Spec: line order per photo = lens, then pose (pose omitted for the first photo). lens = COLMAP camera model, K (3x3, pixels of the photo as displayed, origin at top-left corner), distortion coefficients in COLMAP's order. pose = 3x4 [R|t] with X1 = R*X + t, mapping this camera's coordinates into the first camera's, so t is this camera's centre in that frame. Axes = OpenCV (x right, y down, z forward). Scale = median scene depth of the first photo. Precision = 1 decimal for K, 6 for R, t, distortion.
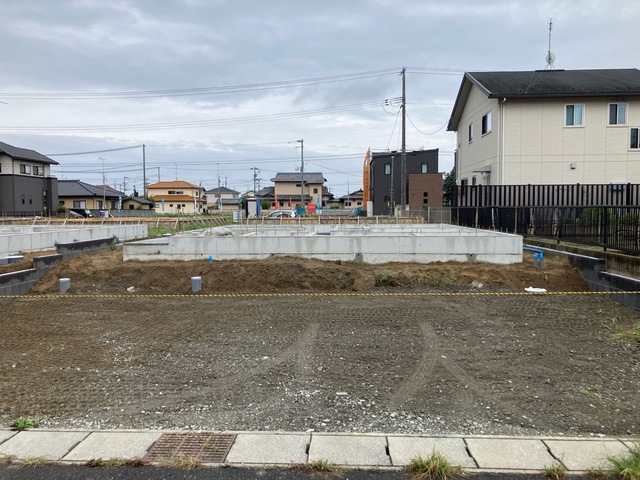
lens RADIAL K [[523.6, 0, 321.8], [0, 523.6, 238.5], [0, 0, 1]] dist [0.054518, -0.086010]
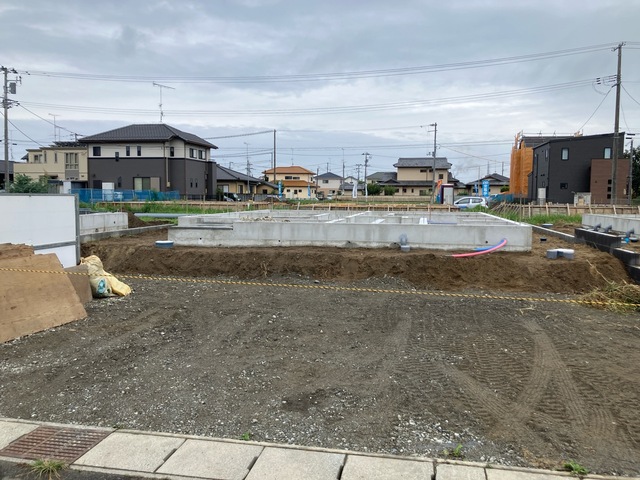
lens RADIAL K [[523.6, 0, 334.0], [0, 523.6, 242.9], [0, 0, 1]] dist [0.054518, -0.086010]
pose [[0.994138, 0.022441, -0.105761, -0.172628], [-0.018733, 0.999179, 0.035922, -0.000247], [0.106480, -0.033730, 0.993743, 0.017052]]
